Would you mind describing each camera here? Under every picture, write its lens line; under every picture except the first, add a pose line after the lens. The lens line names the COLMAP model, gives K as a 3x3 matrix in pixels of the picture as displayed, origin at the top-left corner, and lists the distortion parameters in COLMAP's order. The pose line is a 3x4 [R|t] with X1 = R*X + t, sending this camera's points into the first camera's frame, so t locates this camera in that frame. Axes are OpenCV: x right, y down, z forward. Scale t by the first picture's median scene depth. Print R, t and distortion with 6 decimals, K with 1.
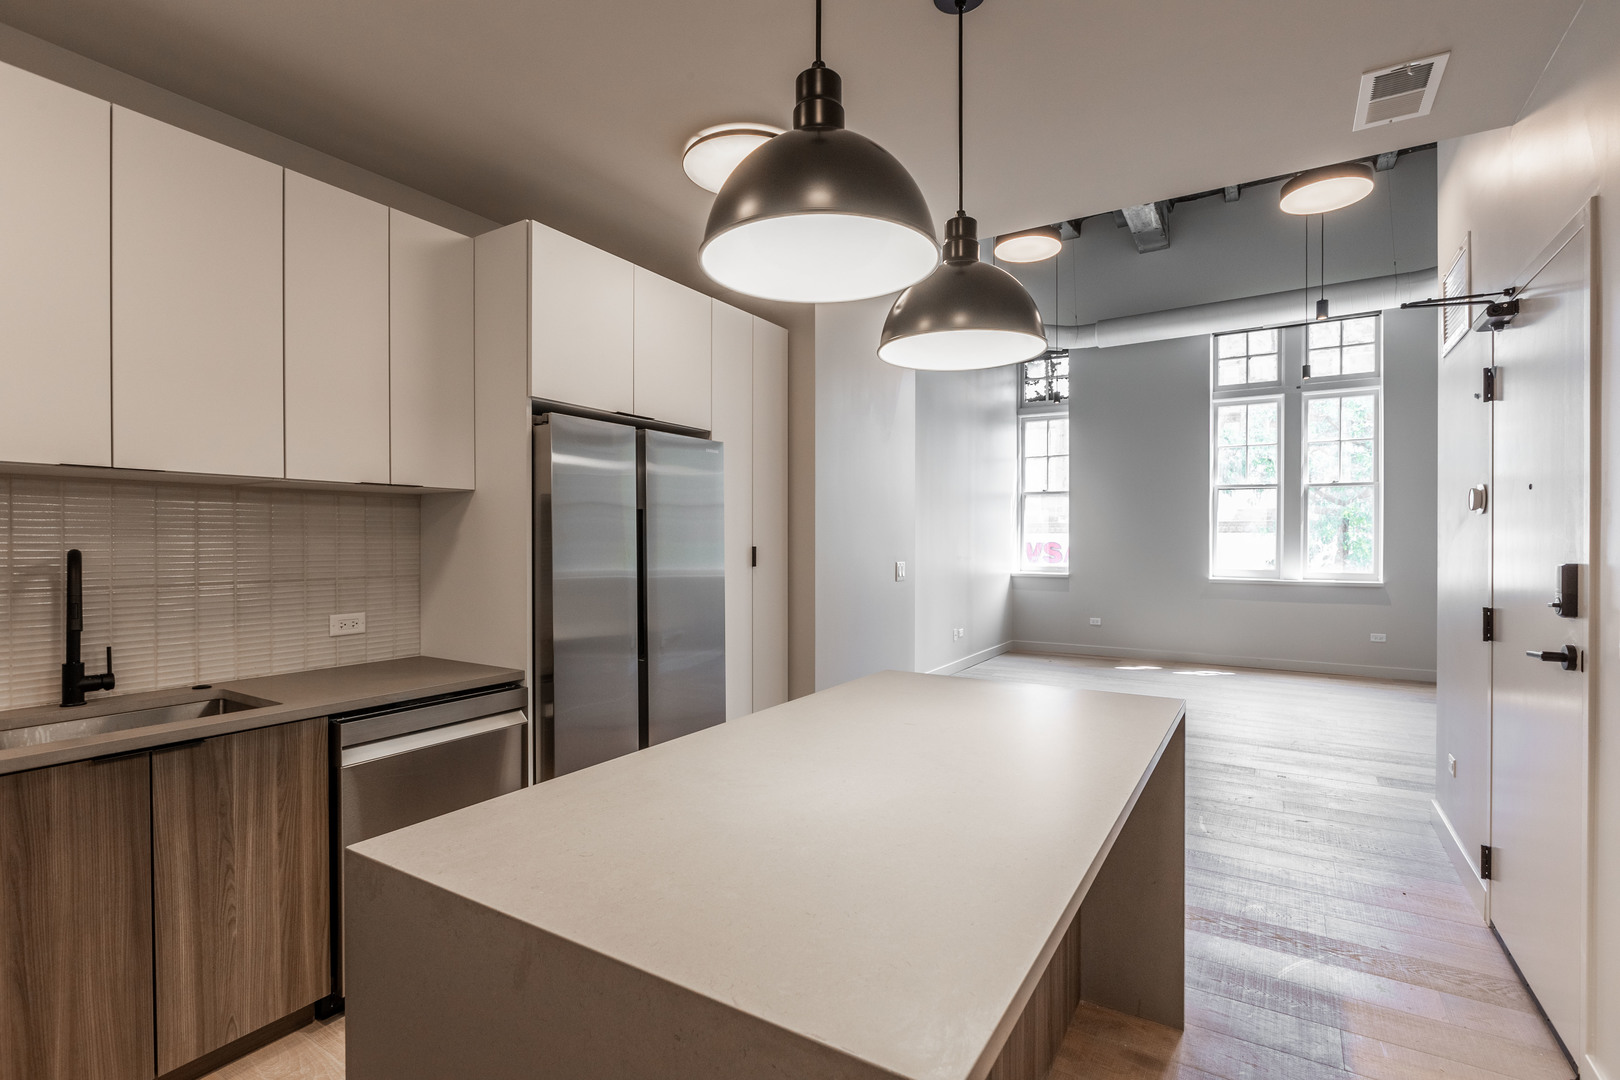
lens RADIAL K [[752.8, 0, 805.2], [0, 752.8, 544.3], [0, 0, 1]] dist [-0.001111, -0.000415]
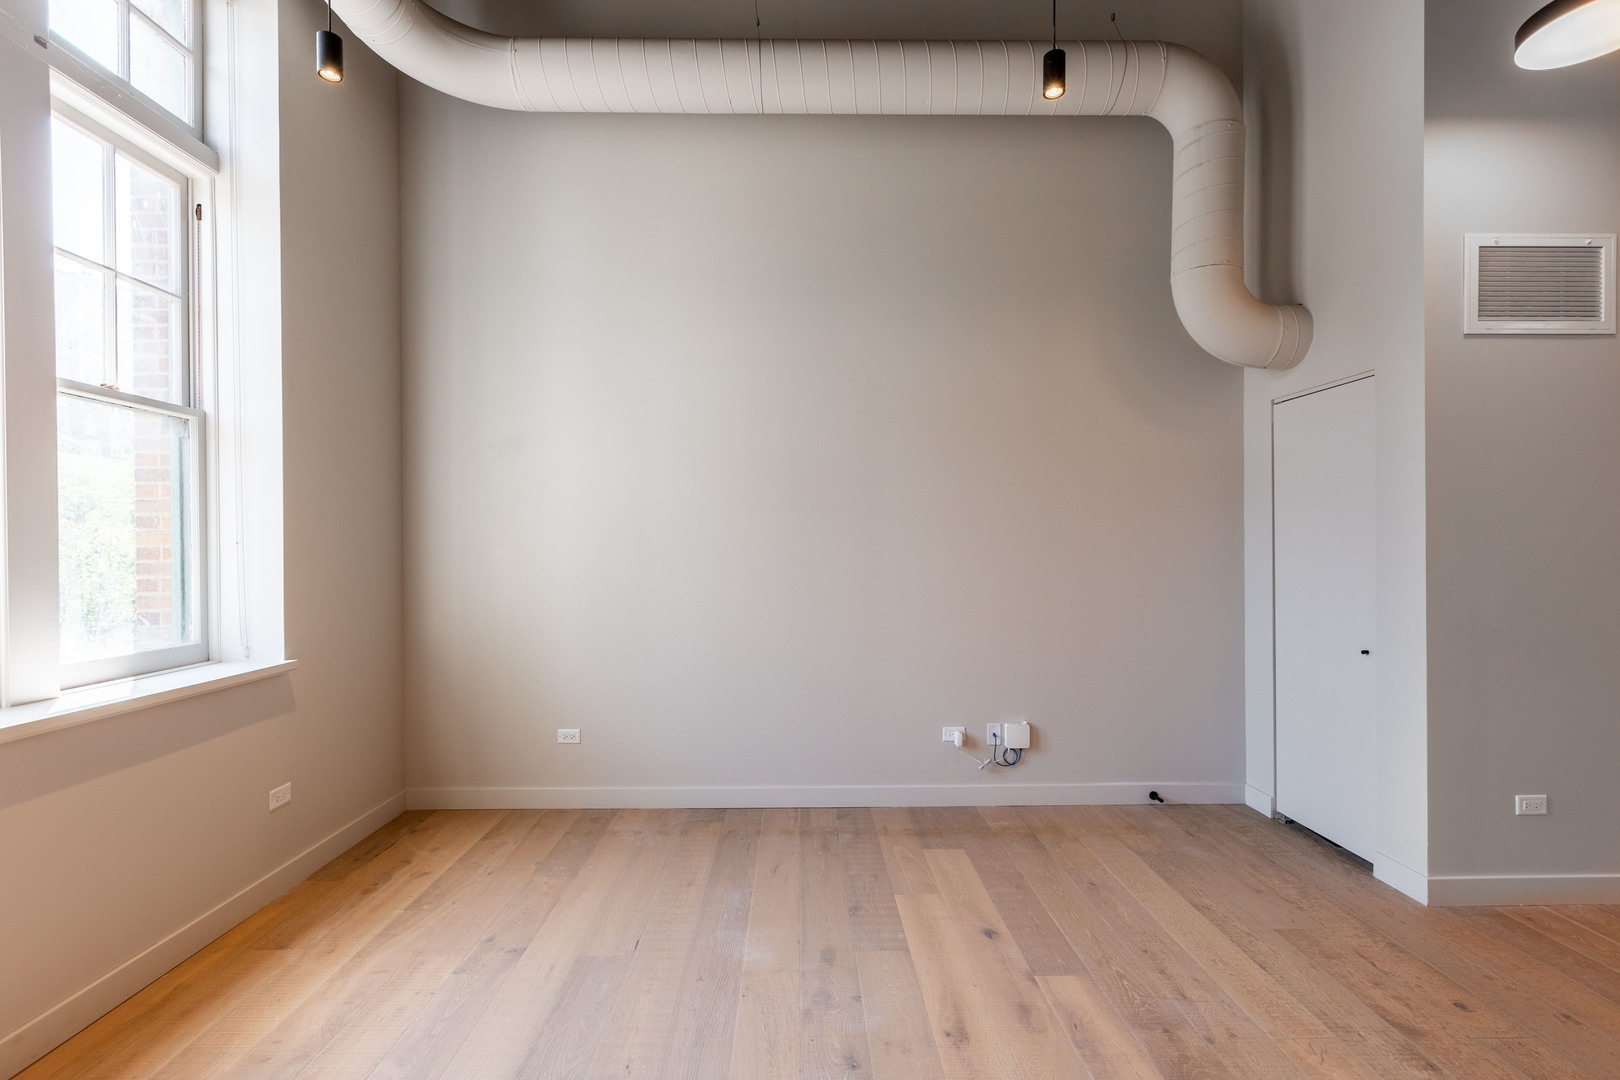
lens RADIAL K [[733.7, 0, 813.1], [0, 733.7, 547.3], [0, 0, 1]] dist [0.003788, 0.000579]
pose [[-0.547763, -0.003104, 0.836628, 0.234015], [0.007141, 0.999939, 0.008385, -0.011226], [-0.836603, 0.010567, -0.547707, 0.854090]]
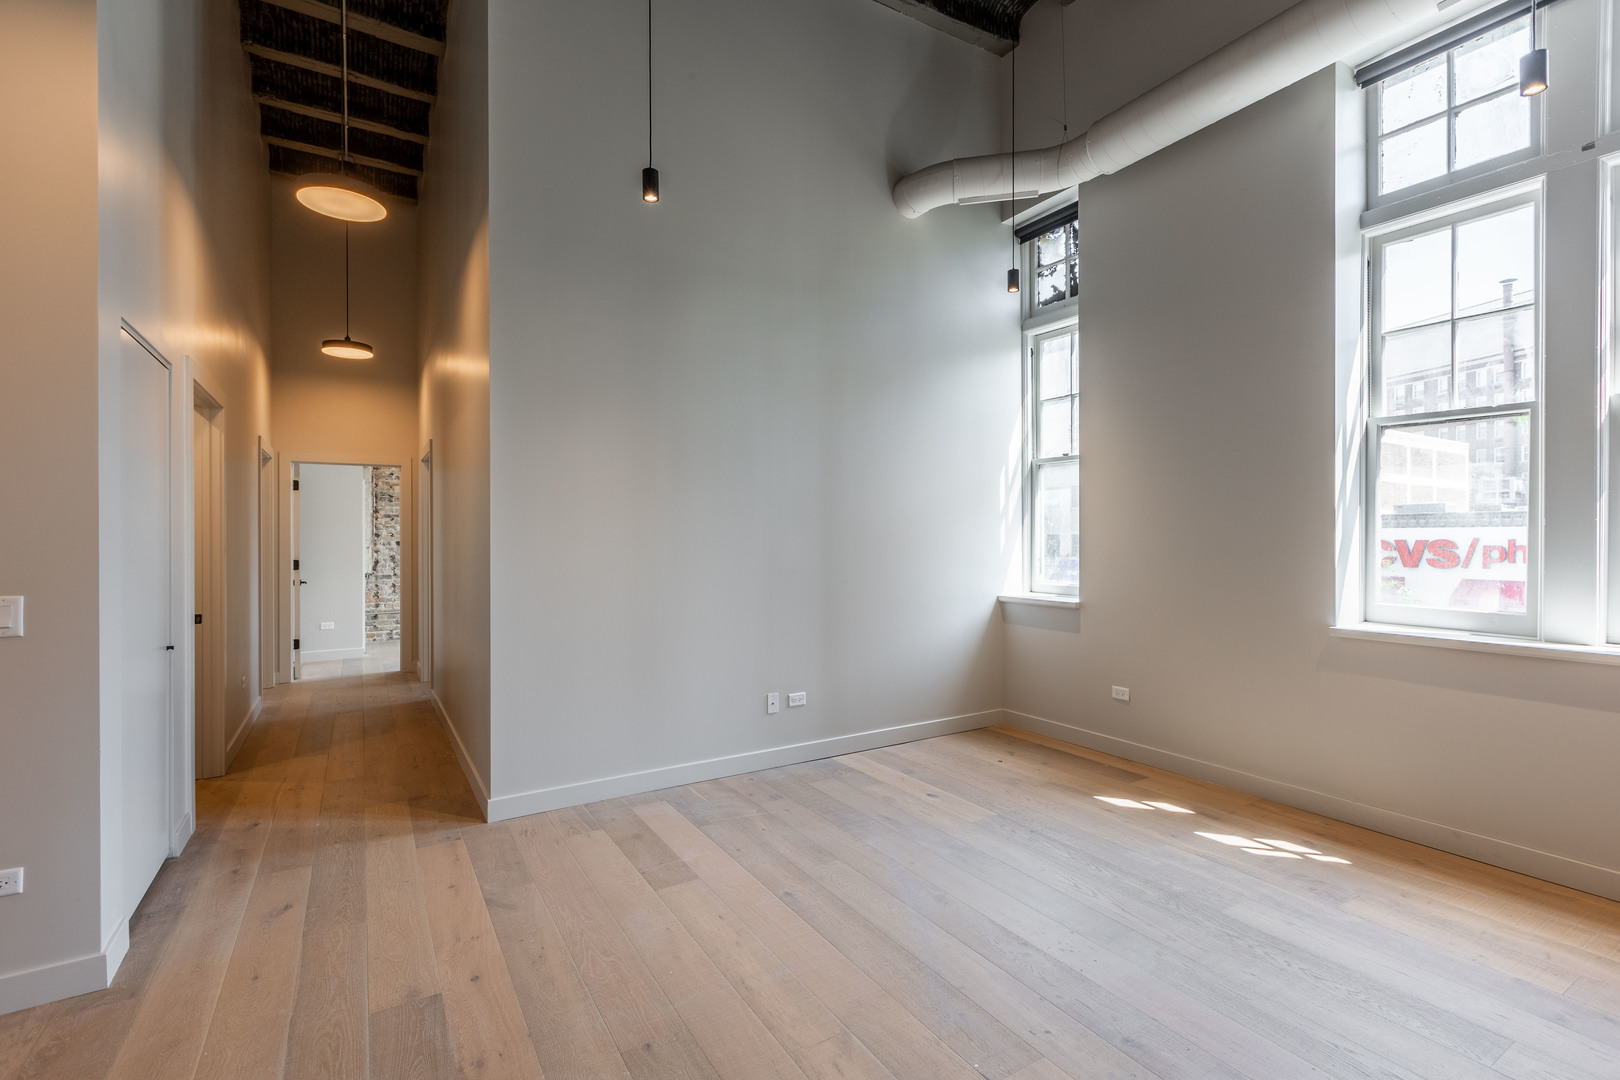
lens RADIAL K [[728.4, 0, 810.0], [0, 728.4, 540.0], [0, 0, 1]] dist [0.000787, -0.000338]
pose [[0.896115, -0.001771, -0.443818, 0.435663], [0.002265, 0.999997, 0.000584, -0.007210], [0.443815, -0.001528, 0.896117, 0.457315]]
